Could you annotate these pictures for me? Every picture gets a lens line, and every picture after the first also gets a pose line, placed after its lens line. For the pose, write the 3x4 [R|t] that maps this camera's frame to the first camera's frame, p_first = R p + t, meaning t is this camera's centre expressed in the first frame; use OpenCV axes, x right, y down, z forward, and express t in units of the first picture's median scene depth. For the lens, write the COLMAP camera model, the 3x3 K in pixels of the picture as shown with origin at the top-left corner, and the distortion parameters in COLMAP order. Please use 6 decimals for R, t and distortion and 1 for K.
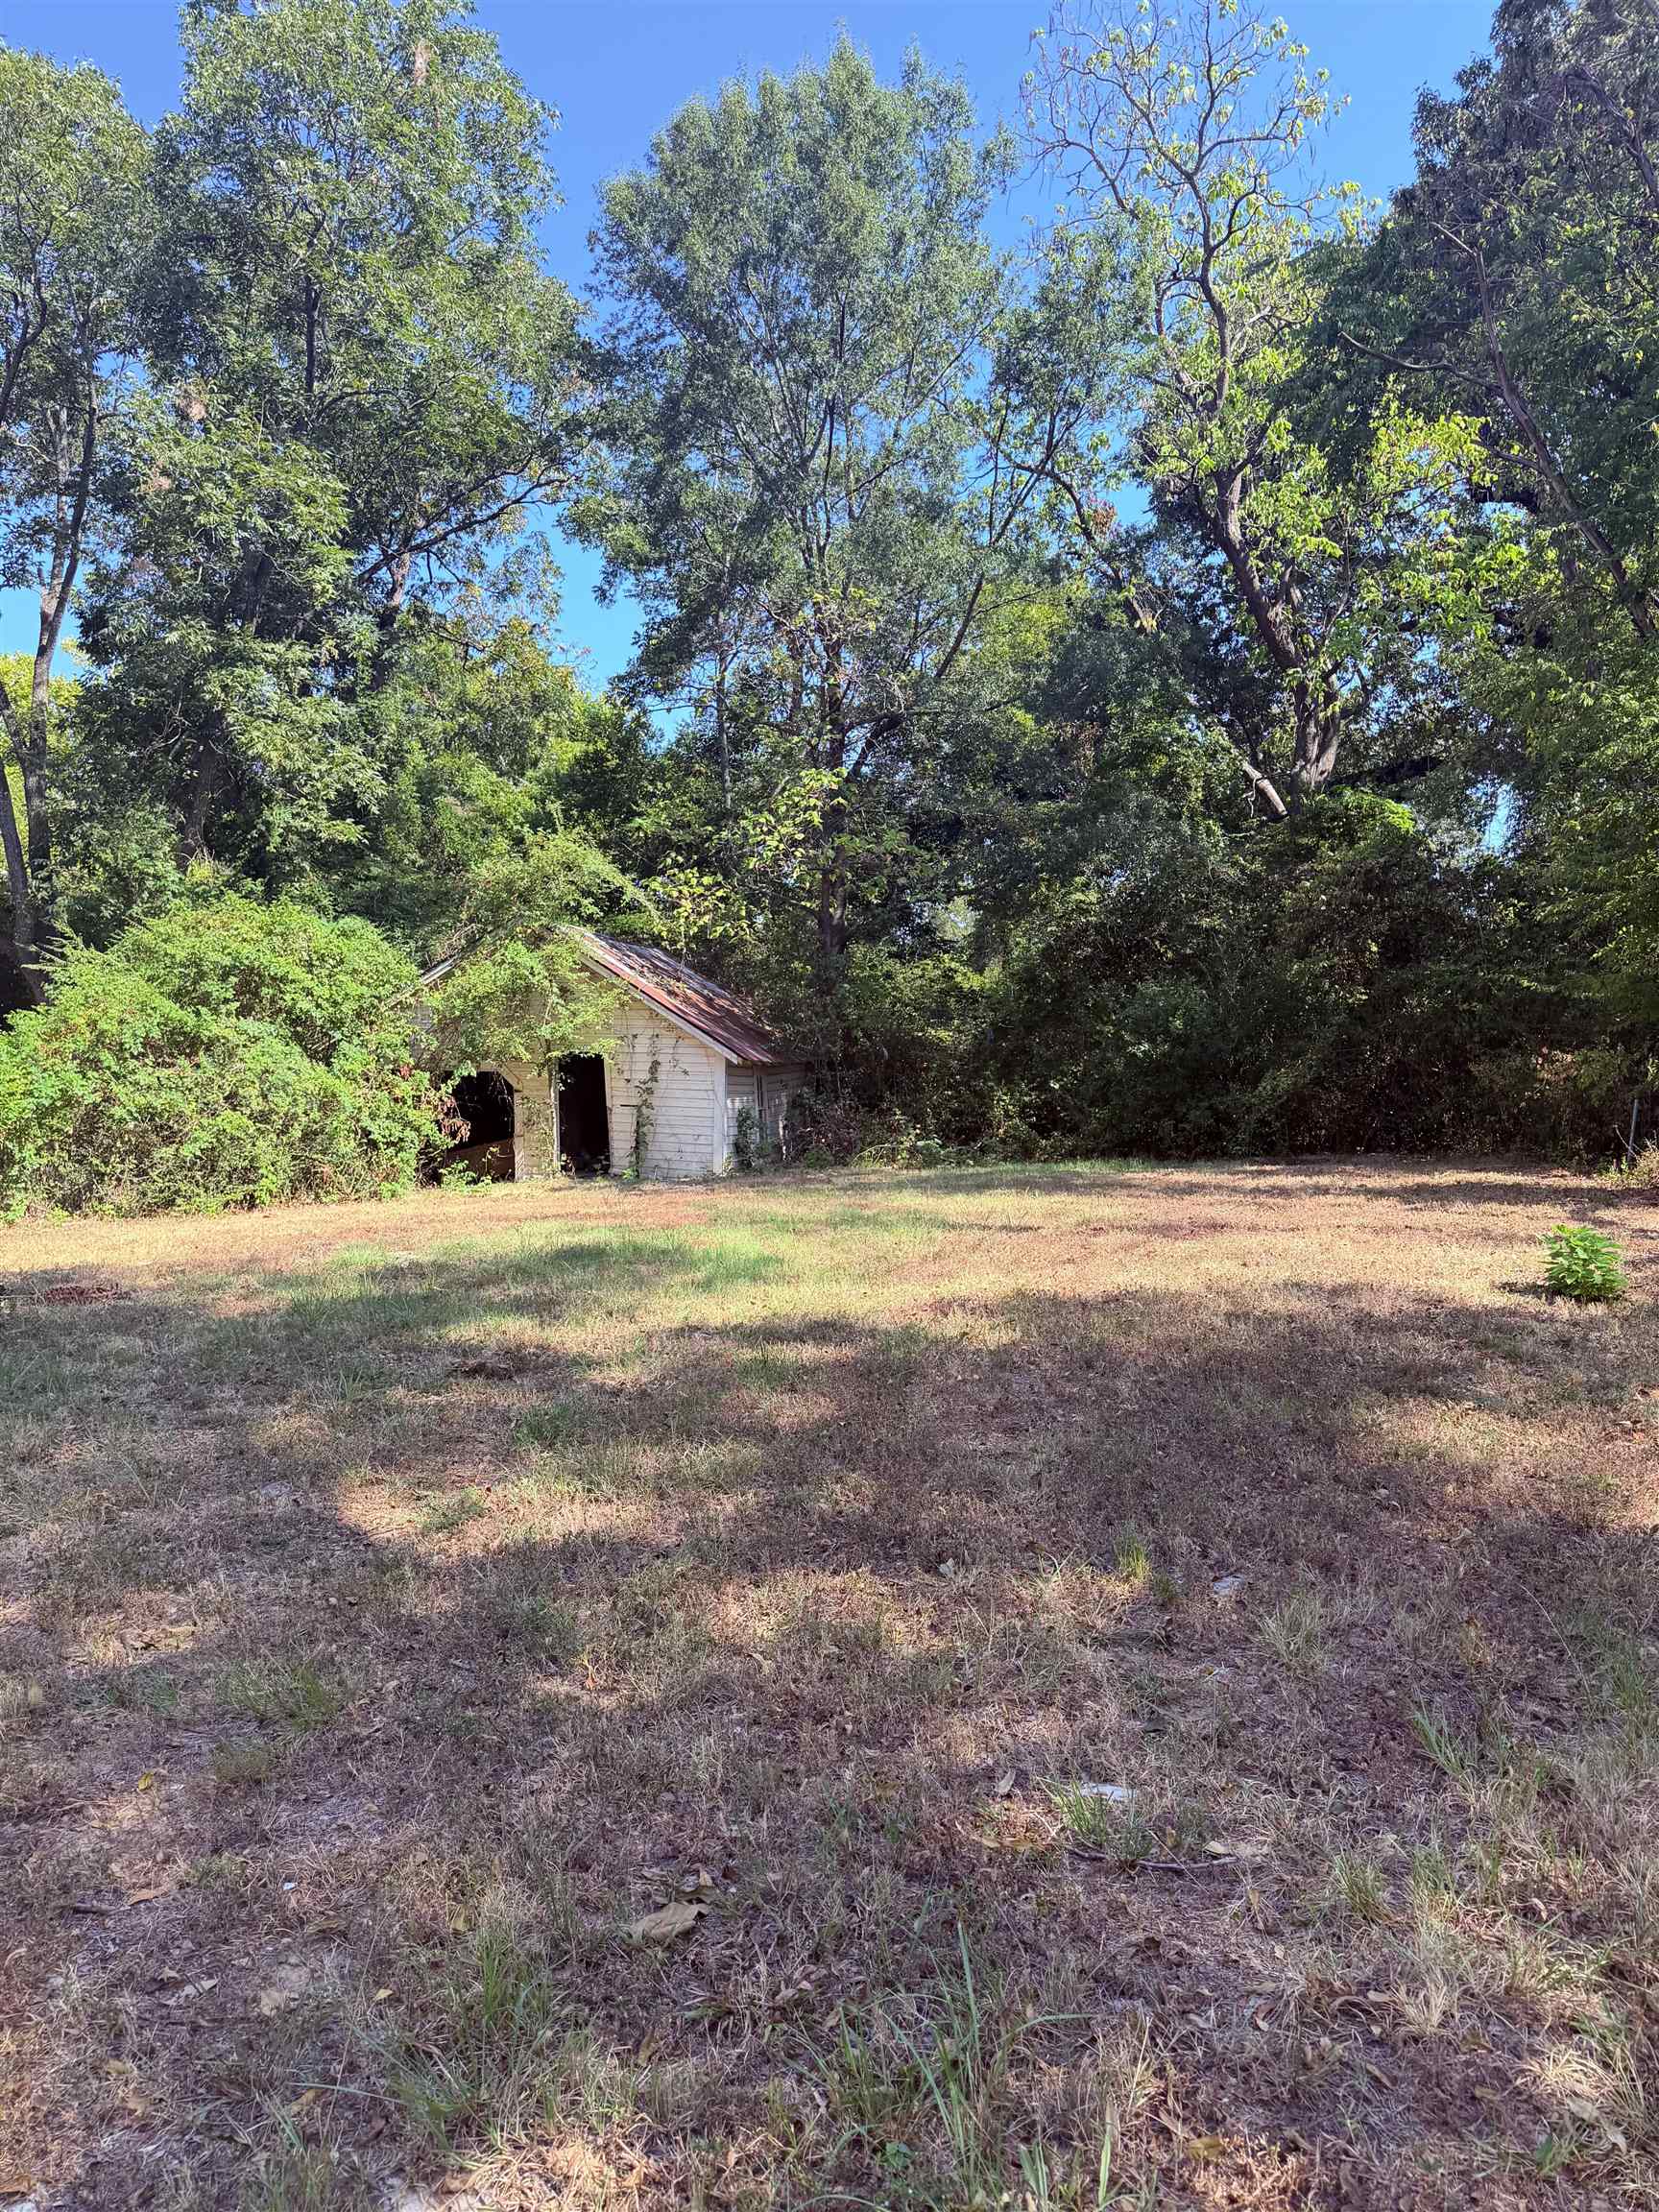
lens RADIAL K [[1541.1, 0, 829.5], [0, 1541.1, 1106.0], [0, 0, 1]] dist [0.136642, -0.156808]
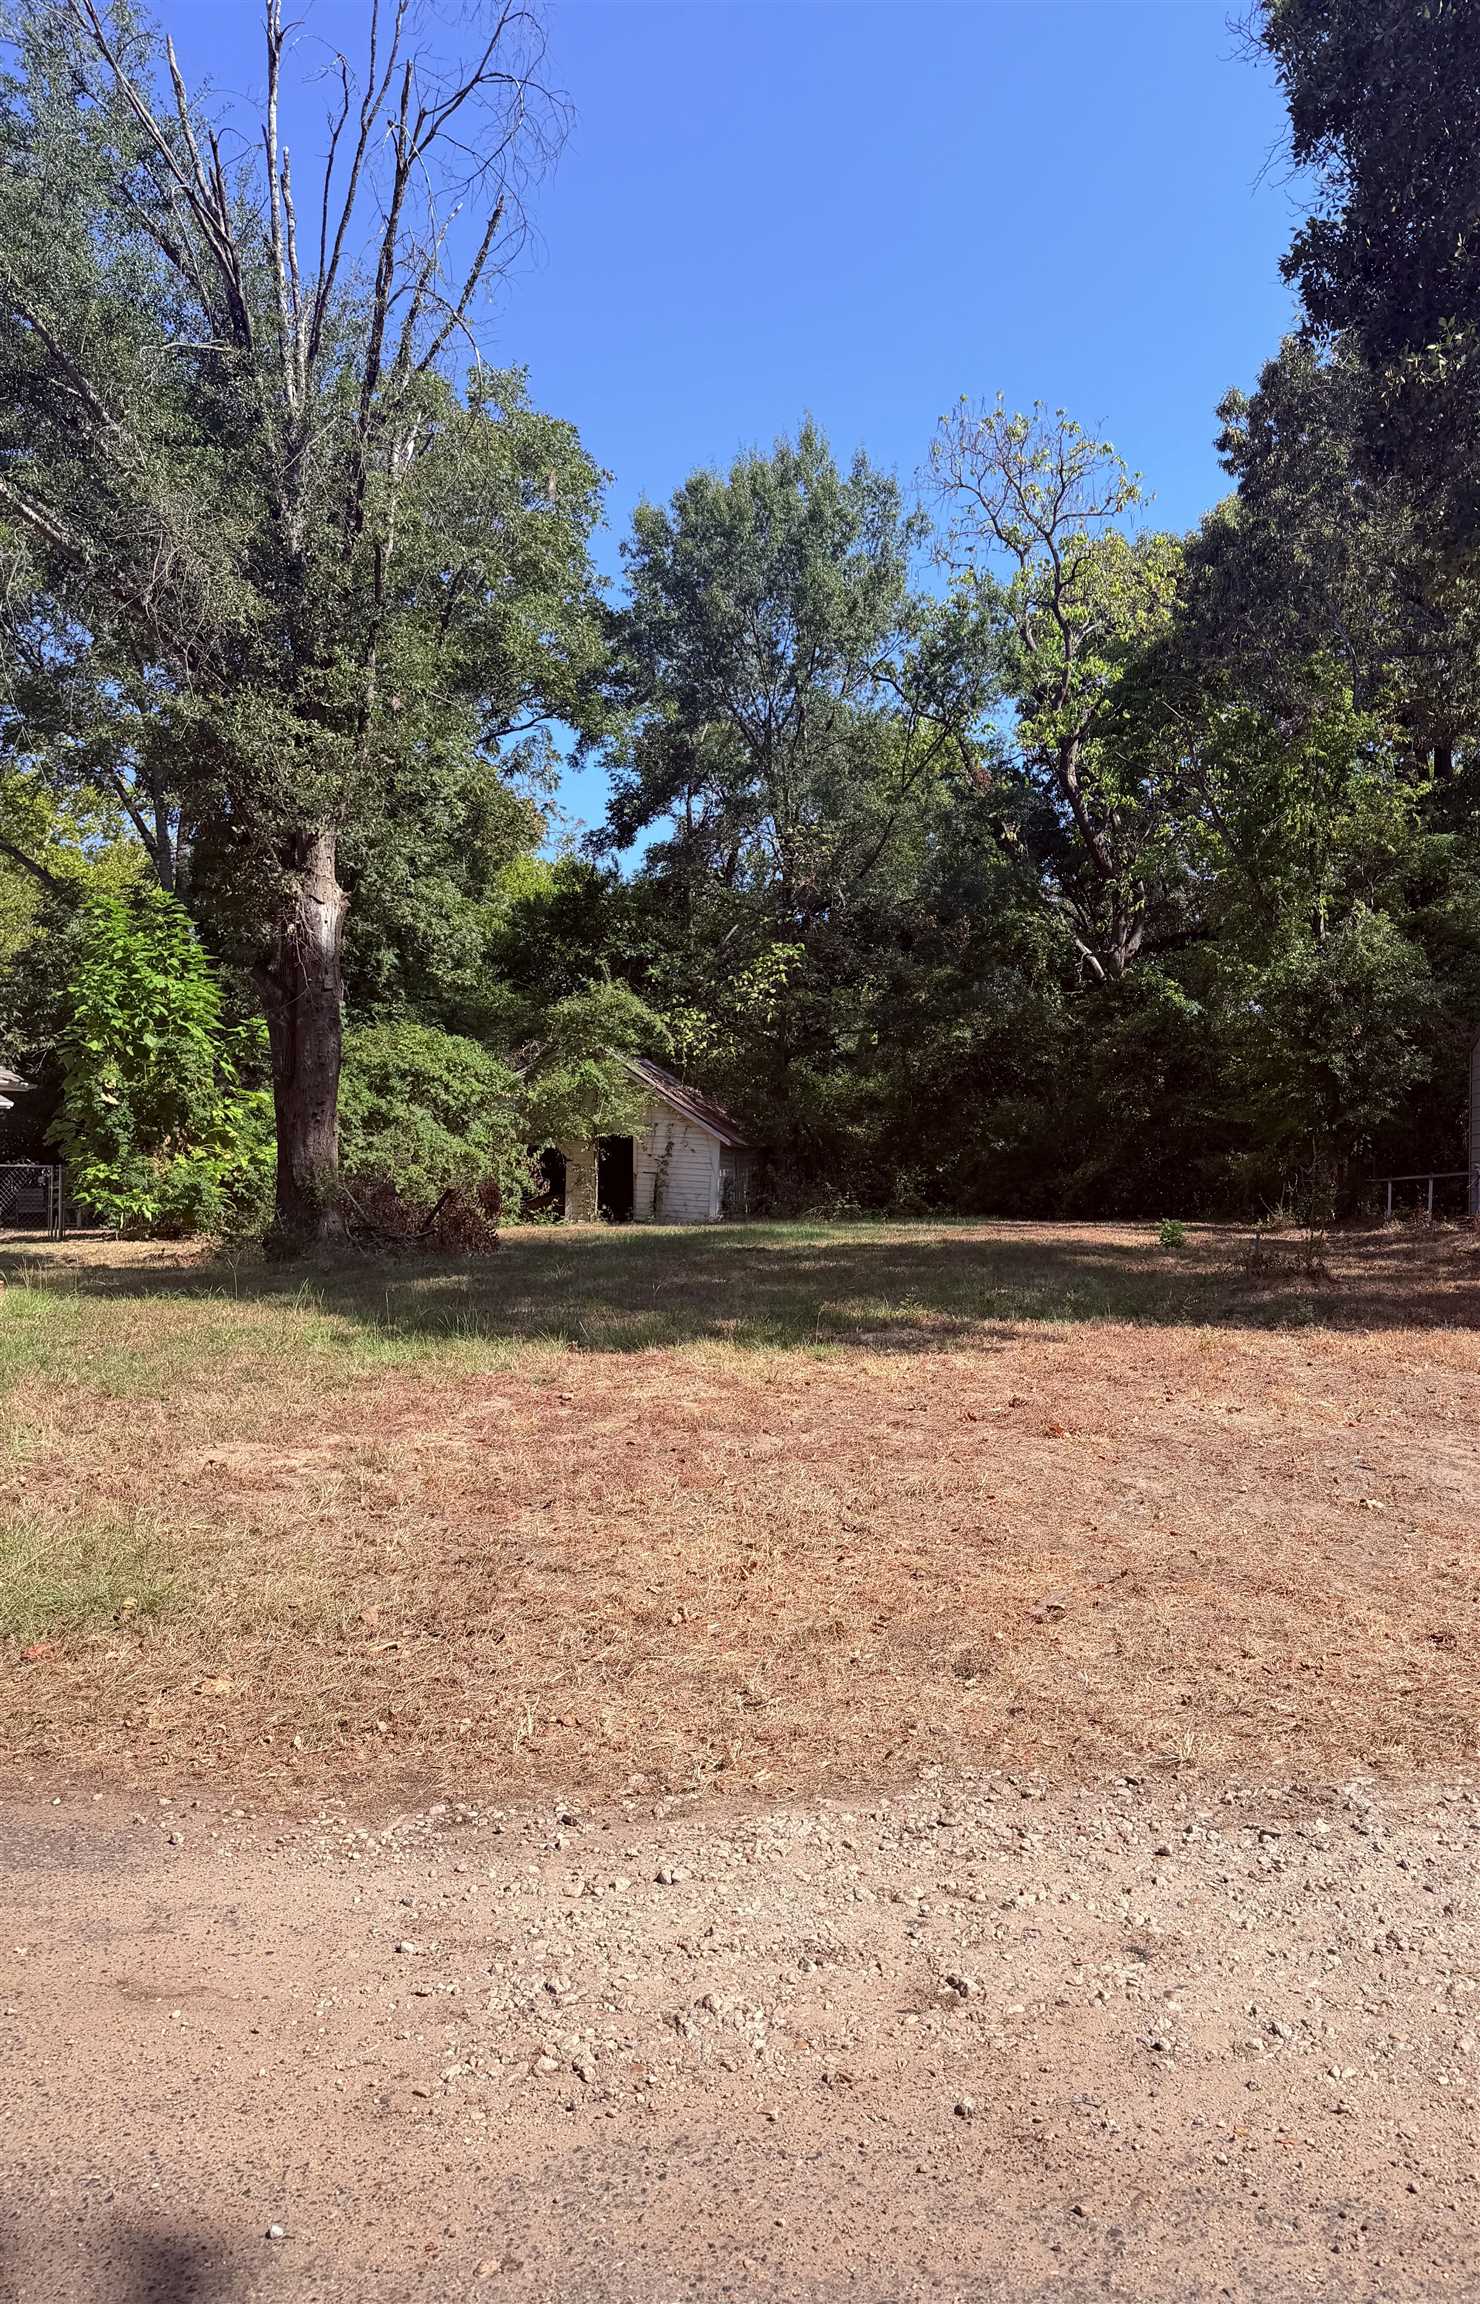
lens RADIAL K [[1654.1, 0, 869.6], [0, 1654.1, 1197.6], [0, 0, 1]] dist [0.239437, -0.438806]
pose [[0.992386, 0.027603, 0.120034, -0.108808], [-0.026995, 0.999613, -0.006688, 0.027274], [-0.120172, 0.003397, 0.992747, -0.550308]]
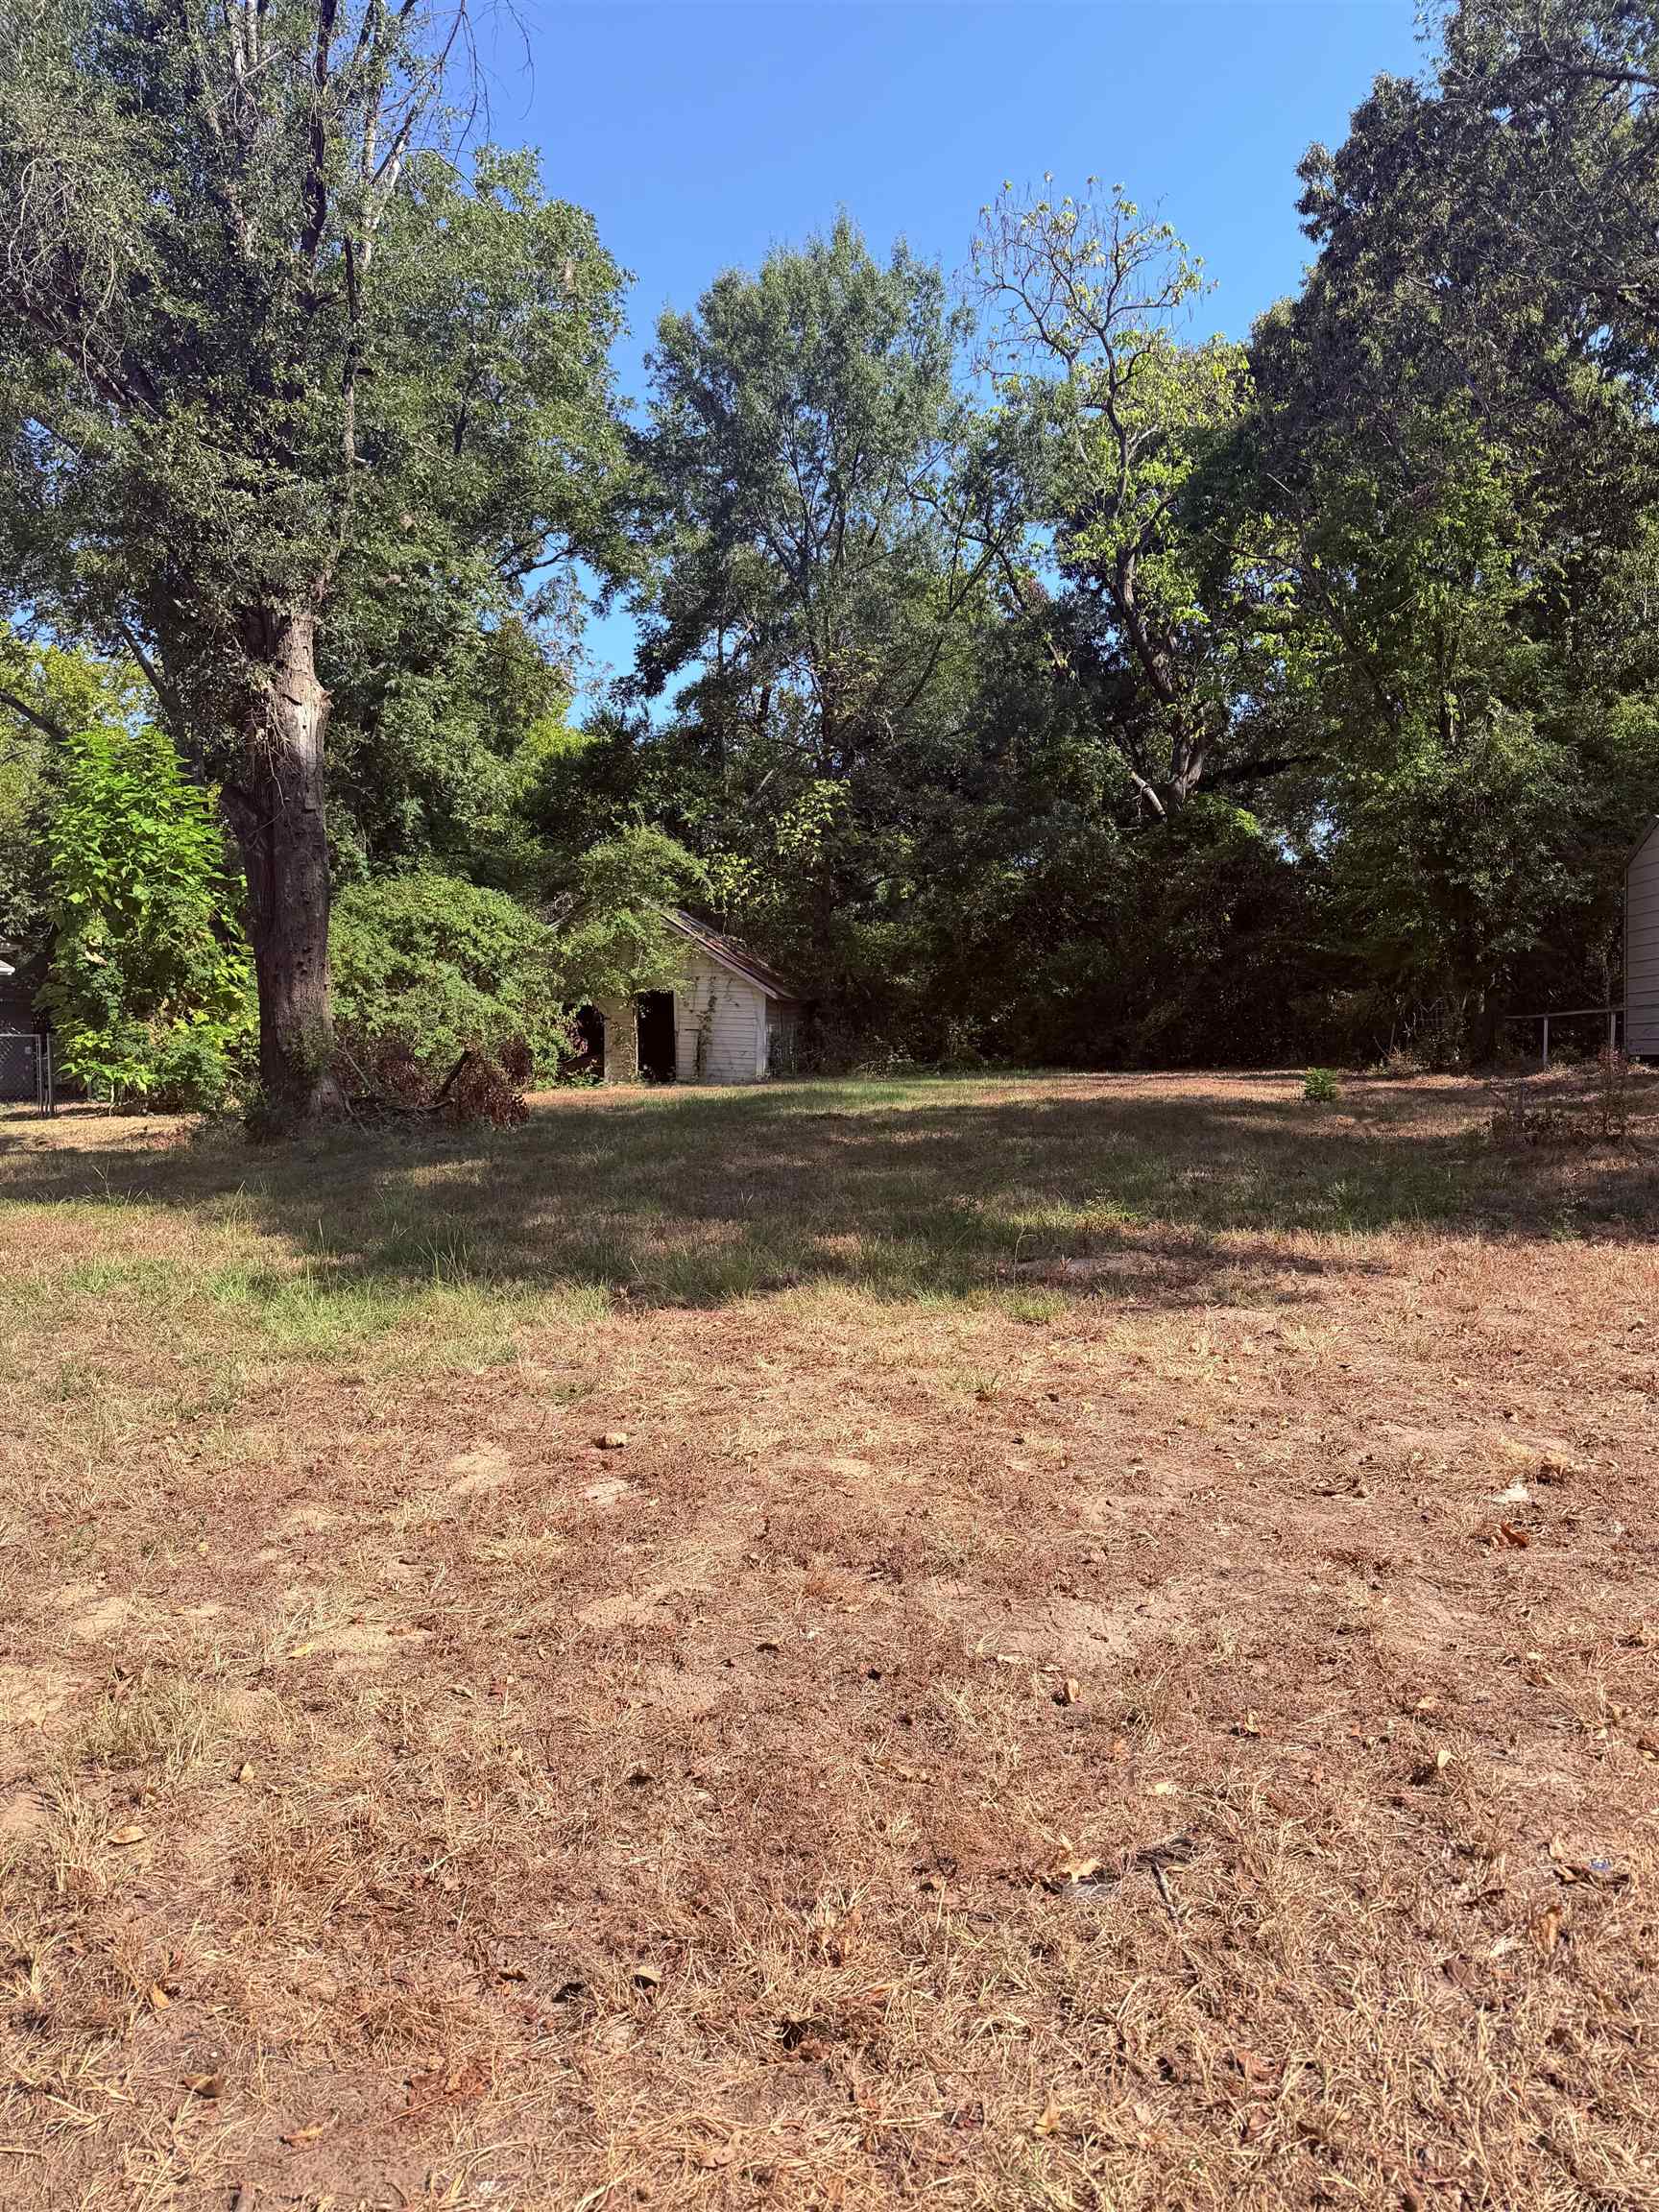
lens RADIAL K [[1539.5, 0, 829.5], [0, 1539.5, 1106.0], [0, 0, 1]] dist [0.190473, -0.274058]
pose [[0.996393, 0.002083, 0.084829, -0.120939], [-0.004599, 0.999555, 0.029474, 0.025884], [-0.084729, -0.029758, 0.995960, -0.354316]]
